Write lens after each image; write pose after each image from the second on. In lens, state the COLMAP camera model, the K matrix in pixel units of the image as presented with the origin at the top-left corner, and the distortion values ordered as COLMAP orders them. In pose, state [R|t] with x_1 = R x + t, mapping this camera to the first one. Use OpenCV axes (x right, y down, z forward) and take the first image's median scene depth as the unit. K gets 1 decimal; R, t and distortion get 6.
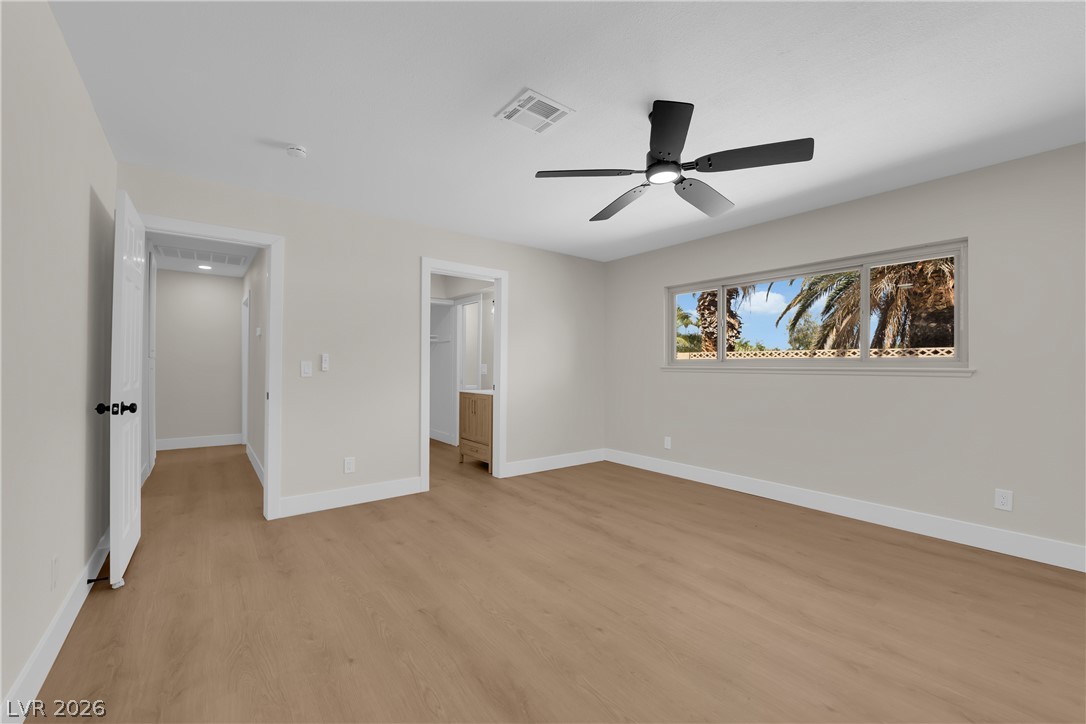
lens RADIAL K [[437.8, 0, 539.2], [0, 437.8, 363.5], [0, 0, 1]] dist [-0.006931, -0.005219]
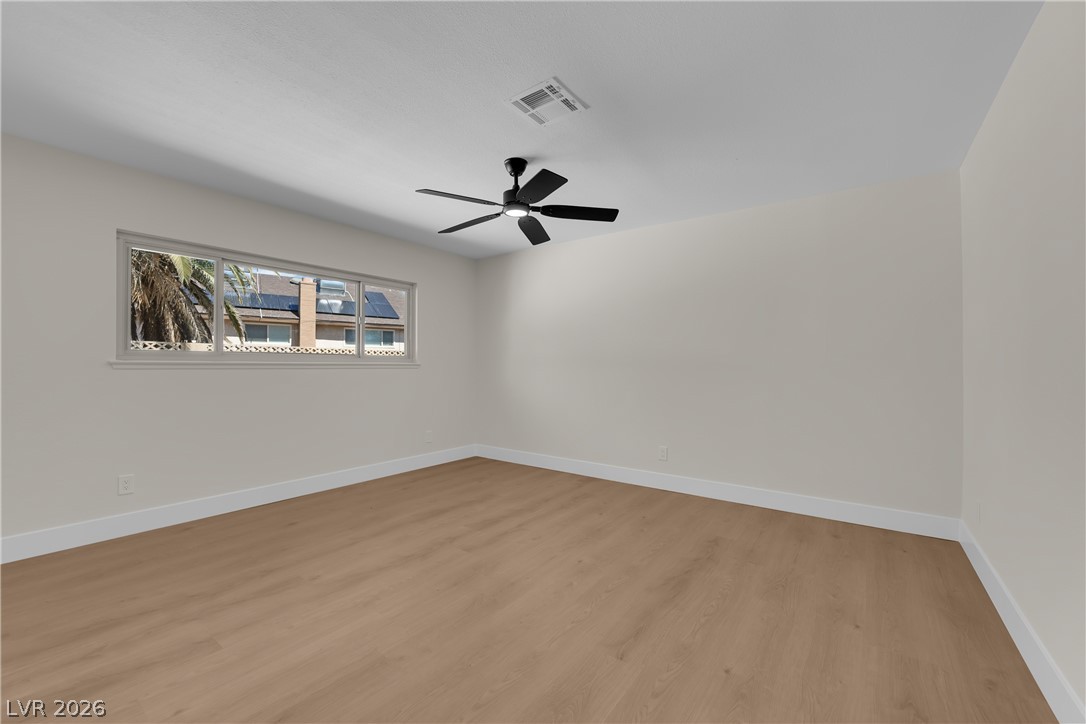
lens RADIAL K [[437.8, 0, 539.2], [0, 437.8, 363.5], [0, 0, 1]] dist [-0.006931, -0.005219]
pose [[-0.271688, -0.005932, 0.962367, -0.795714], [-0.012139, 0.999923, 0.002736, 0.003131], [-0.962309, -0.010939, -0.271739, 1.070277]]
